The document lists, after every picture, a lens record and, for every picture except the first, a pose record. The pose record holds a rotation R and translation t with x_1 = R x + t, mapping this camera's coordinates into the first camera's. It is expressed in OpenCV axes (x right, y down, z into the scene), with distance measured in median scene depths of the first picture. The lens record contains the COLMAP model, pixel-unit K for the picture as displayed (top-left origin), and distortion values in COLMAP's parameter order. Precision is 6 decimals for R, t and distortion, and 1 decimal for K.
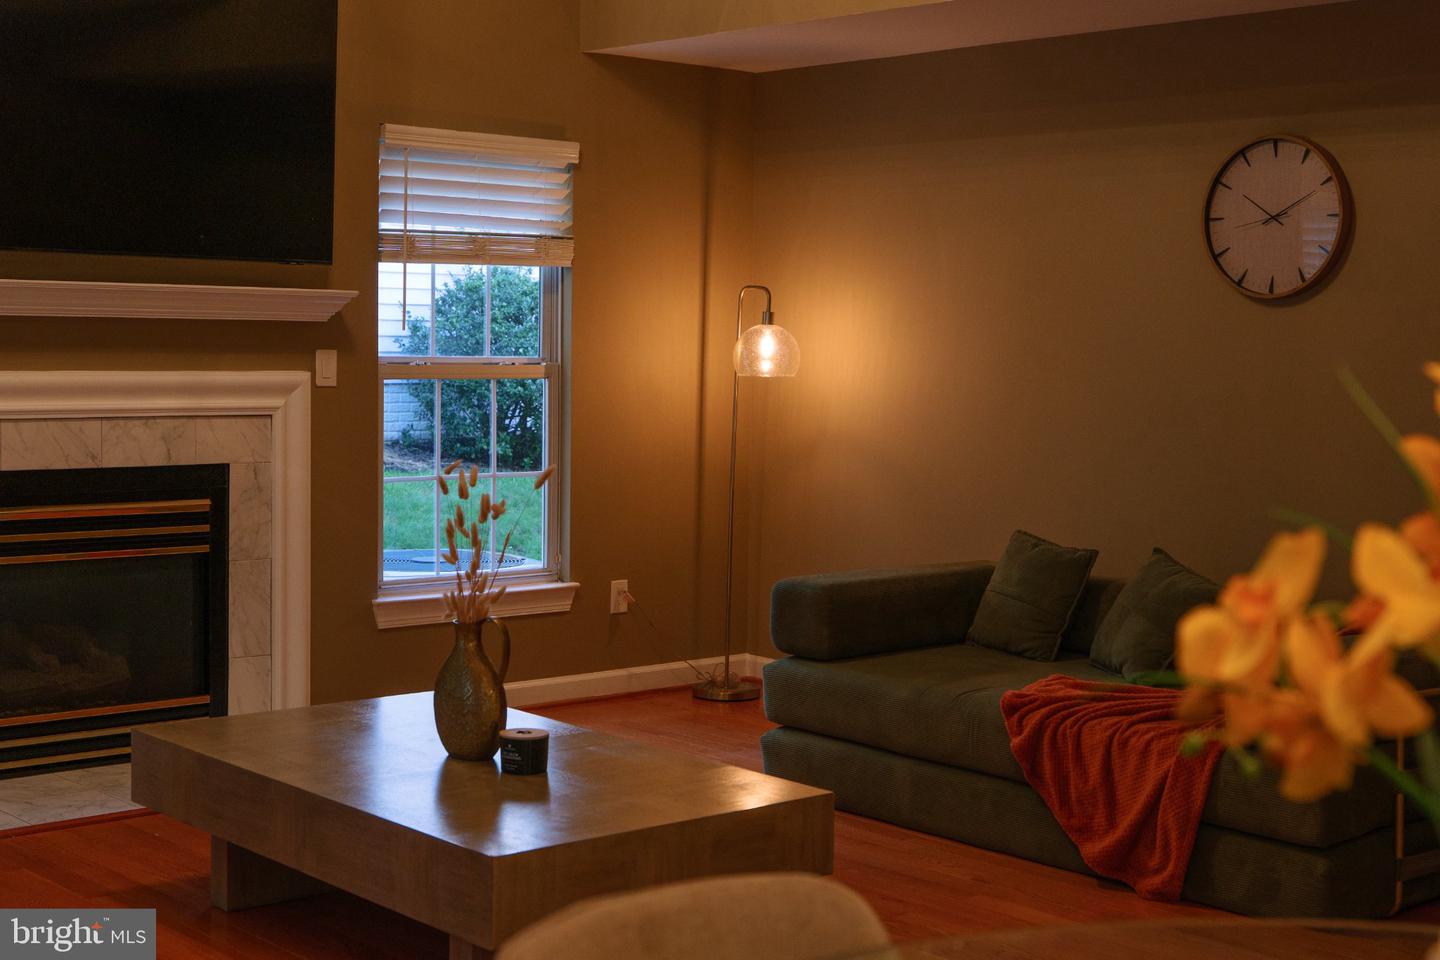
lens RADIAL K [[2027.9, 0, 720.0], [0, 2027.9, 480.0], [0, 0, 1]] dist [-0.010196, 0.005682]
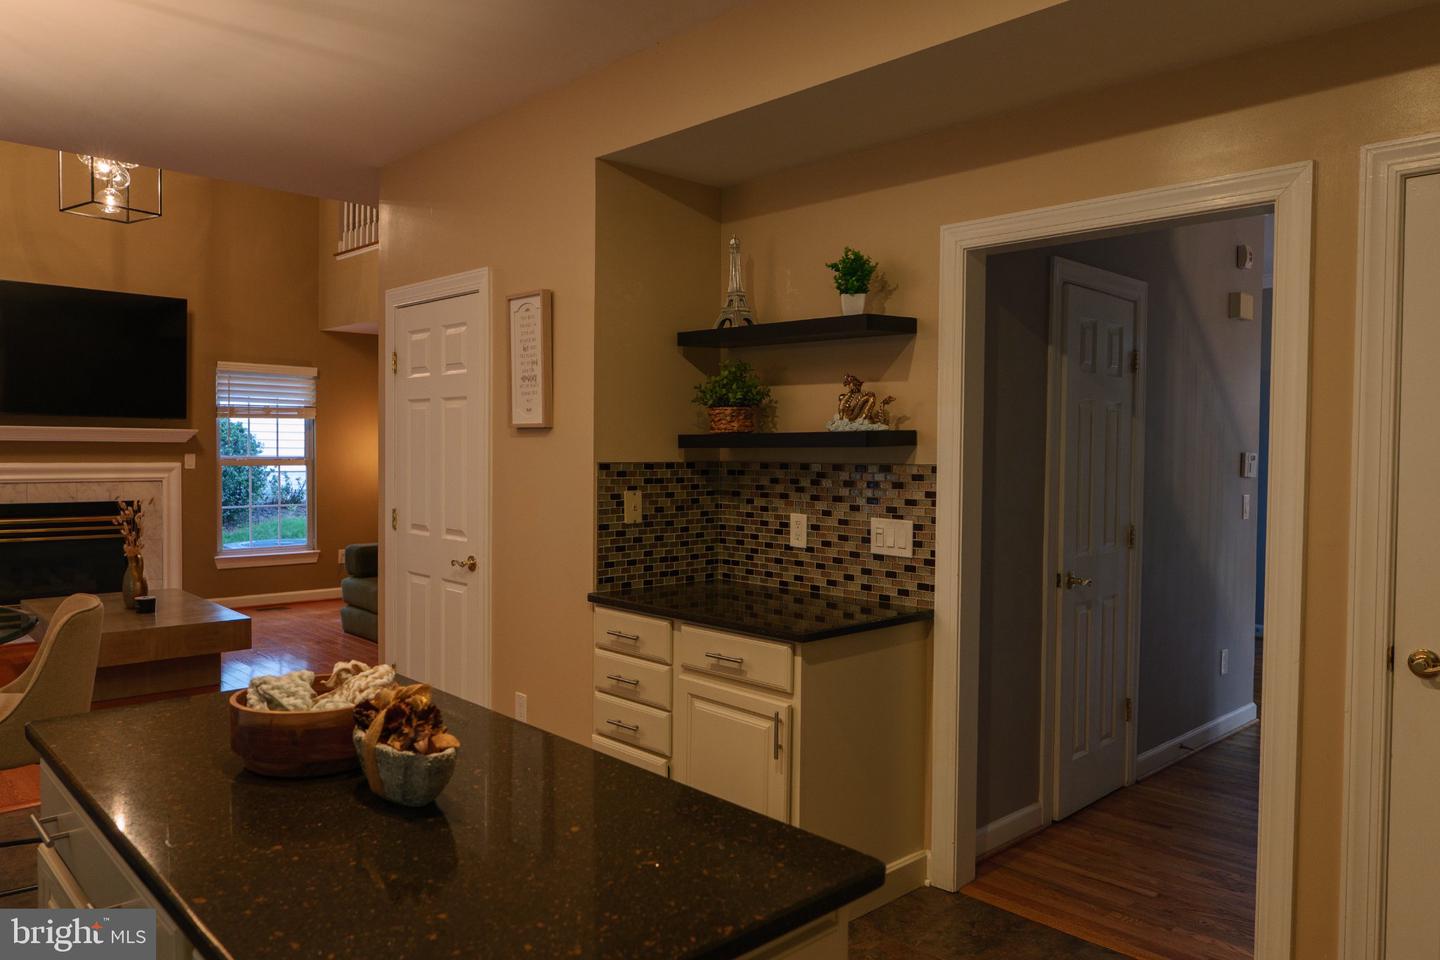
lens RADIAL K [[998.2, 0, 718.5], [0, 998.2, 483.5], [0, 0, 1]] dist [-0.032409, 0.023433]
pose [[0.999535, -0.005796, 0.029942, 0.435155], [0.006807, 0.999406, -0.033798, 0.017076], [-0.029728, 0.033986, 0.998980, -0.224036]]
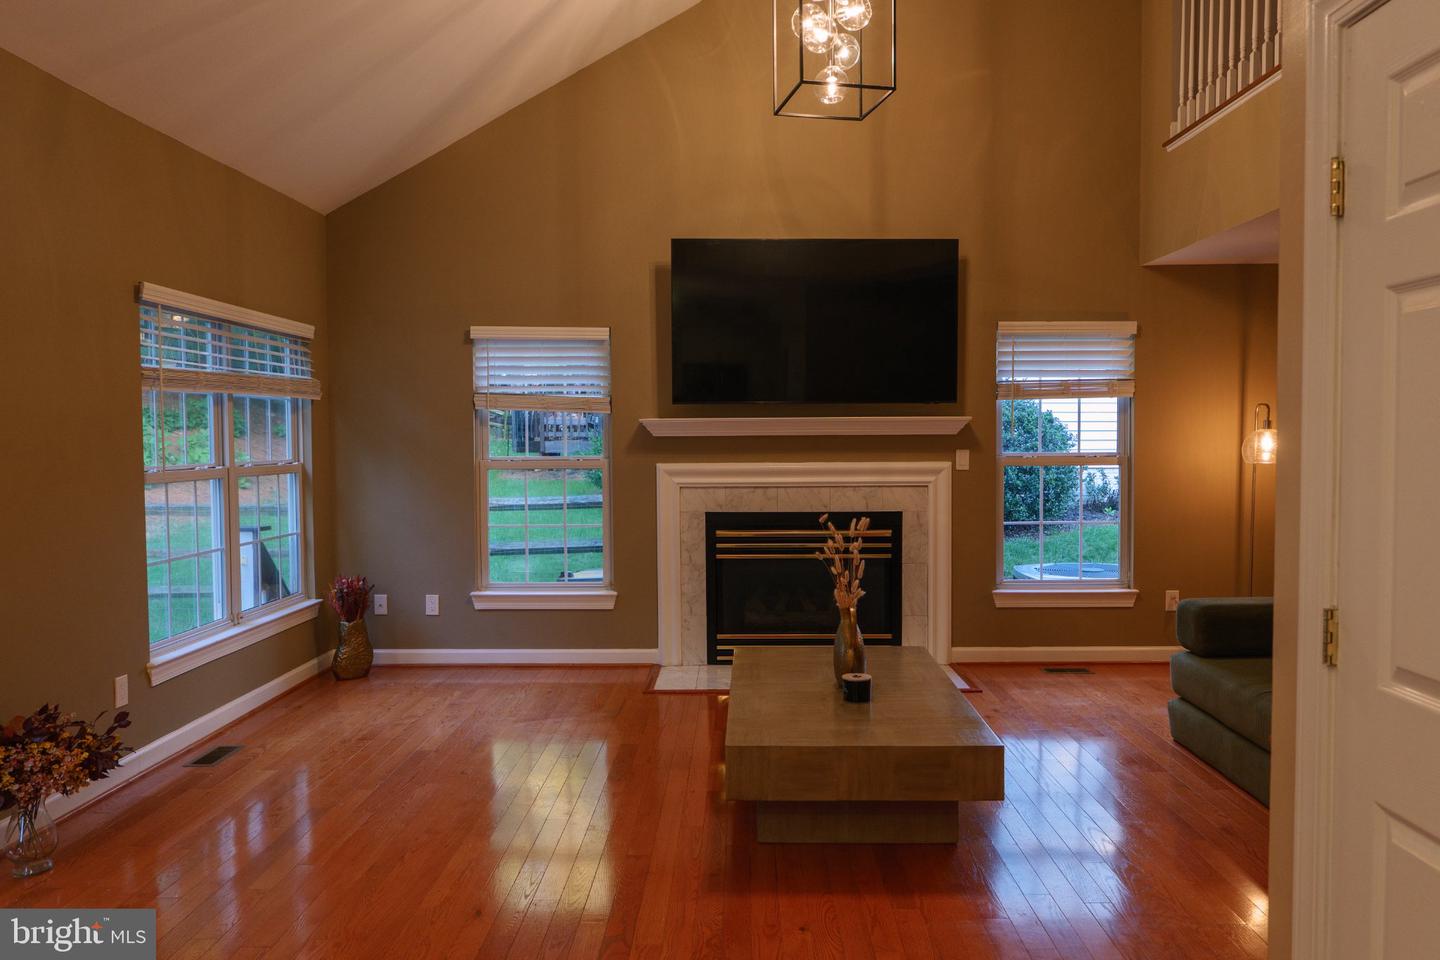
lens RADIAL K [[997.6, 0, 730.6], [0, 997.6, 479.0], [0, 0, 1]] dist [-0.017639, -0.001020]
pose [[0.732748, 0.006956, -0.680465, 0.277765], [-0.029221, 0.999347, -0.021249, -0.014285], [0.679872, 0.035454, 0.732473, 0.224926]]
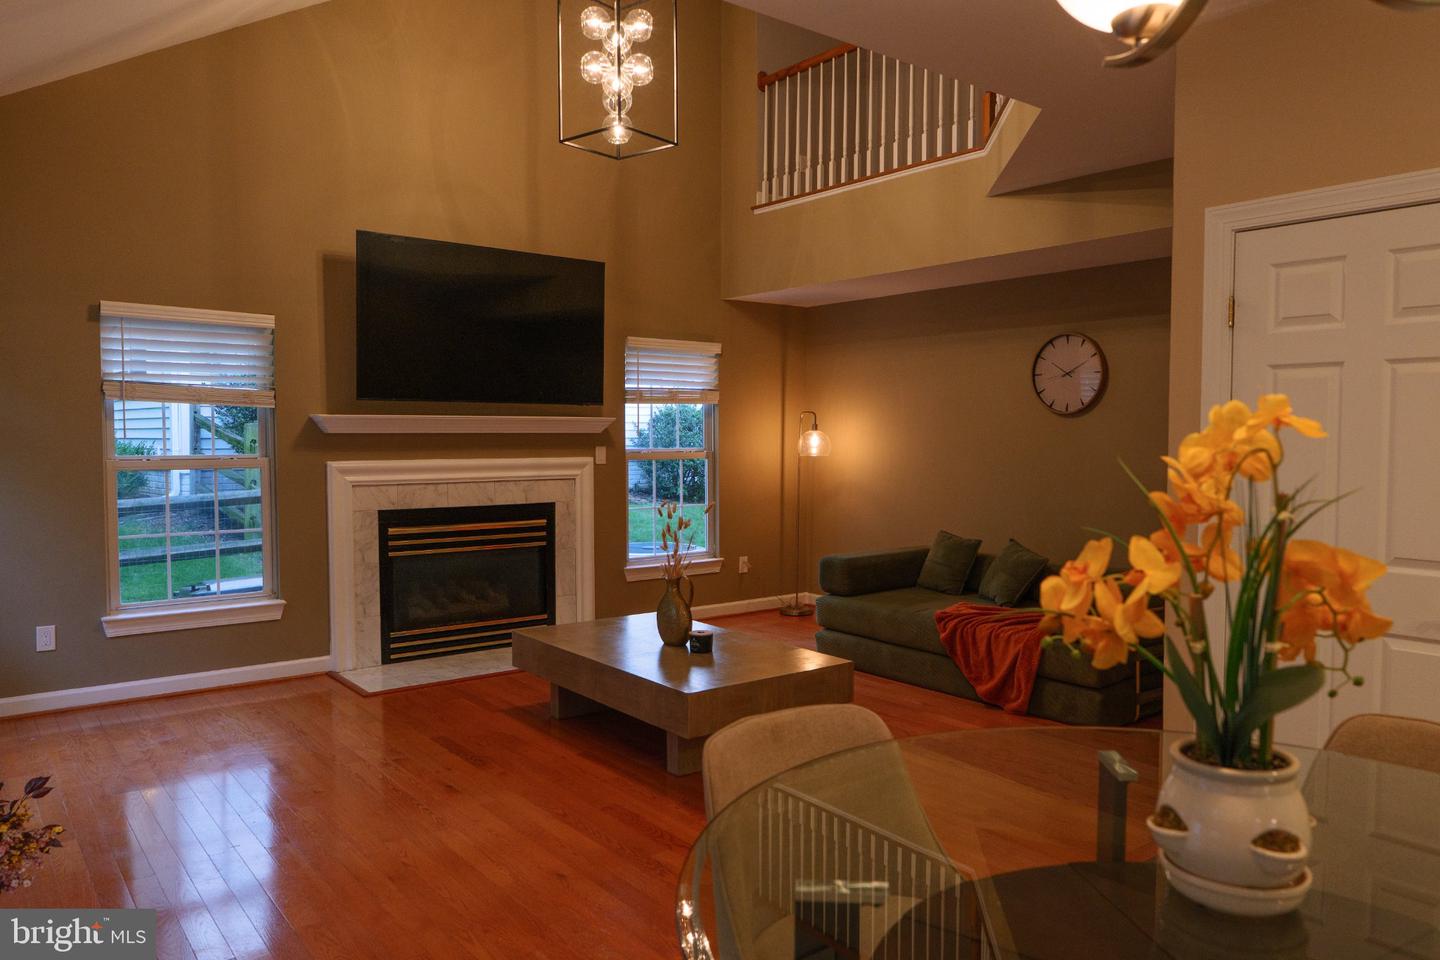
lens RADIAL K [[998.2, 0, 718.5], [0, 998.2, 483.5], [0, 0, 1]] dist [-0.032409, 0.023433]
pose [[0.997551, -0.013731, -0.068586, -0.005616], [0.012216, 0.999673, -0.022465, -0.002366], [0.068872, 0.021572, 0.997392, -0.005727]]
